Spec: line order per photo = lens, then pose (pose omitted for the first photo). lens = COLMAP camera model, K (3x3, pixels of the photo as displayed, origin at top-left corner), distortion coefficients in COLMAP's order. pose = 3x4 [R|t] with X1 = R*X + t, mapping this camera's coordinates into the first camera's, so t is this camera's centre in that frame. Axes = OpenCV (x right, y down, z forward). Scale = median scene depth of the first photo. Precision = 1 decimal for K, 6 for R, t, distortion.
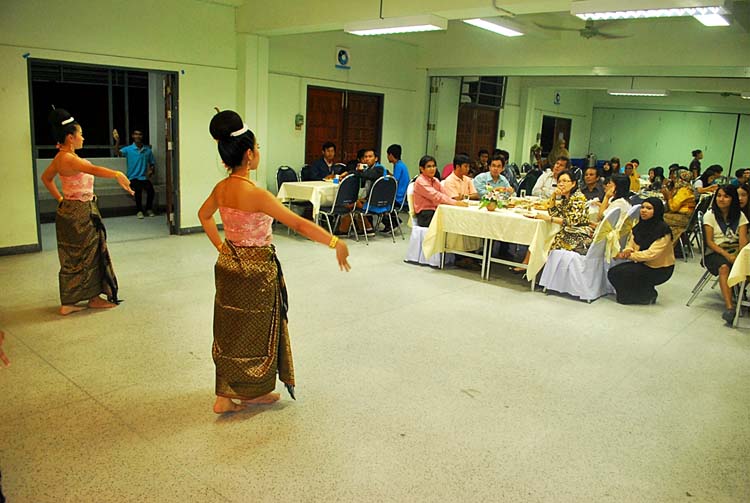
lens RADIAL K [[583.2, 0, 380.2], [0, 583.2, 251.8], [0, 0, 1]] dist [-0.076698, 0.013029]
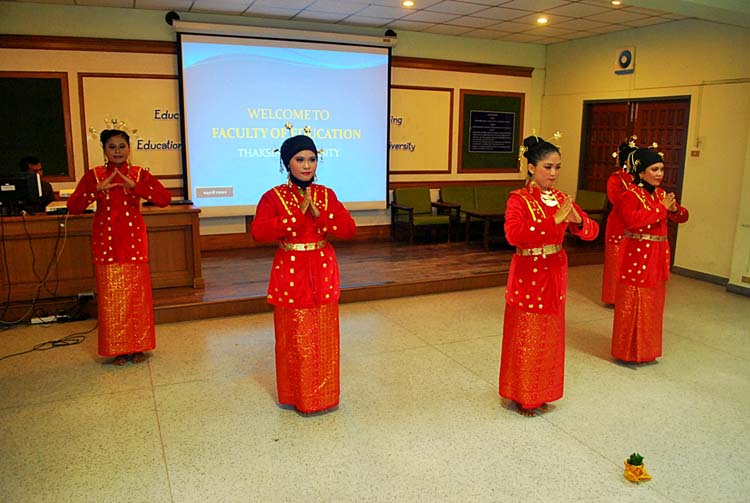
lens RADIAL K [[583.2, 0, 388.1], [0, 583.2, 259.9], [0, 0, 1]] dist [-0.076698, 0.013029]
pose [[-0.405740, 0.132865, -0.904280, 1.053212], [-0.233189, 0.941587, 0.242975, -0.238998], [0.883741, 0.309453, -0.351057, 1.359948]]
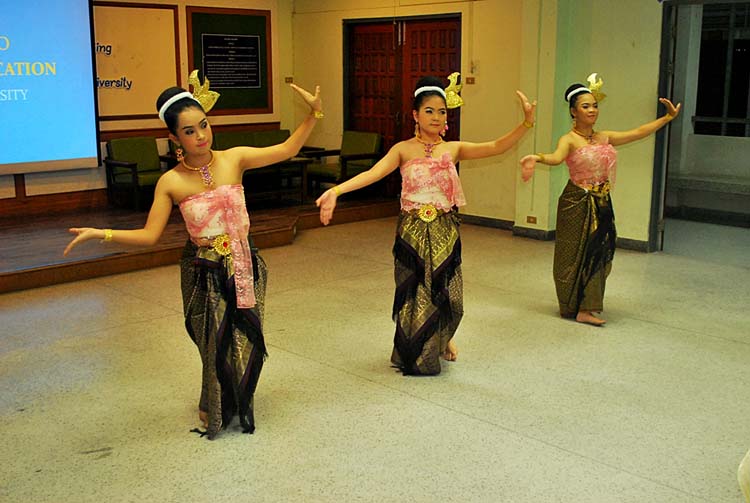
lens RADIAL K [[857.8, 0, 362.8], [0, 857.8, 250.6], [0, 0, 1]] dist [-0.036468, 0.000000]
pose [[-0.096657, 0.154130, -0.983311, 1.216066], [-0.219791, 0.960243, 0.172119, -0.238128], [0.970747, 0.232759, -0.058938, 1.401319]]
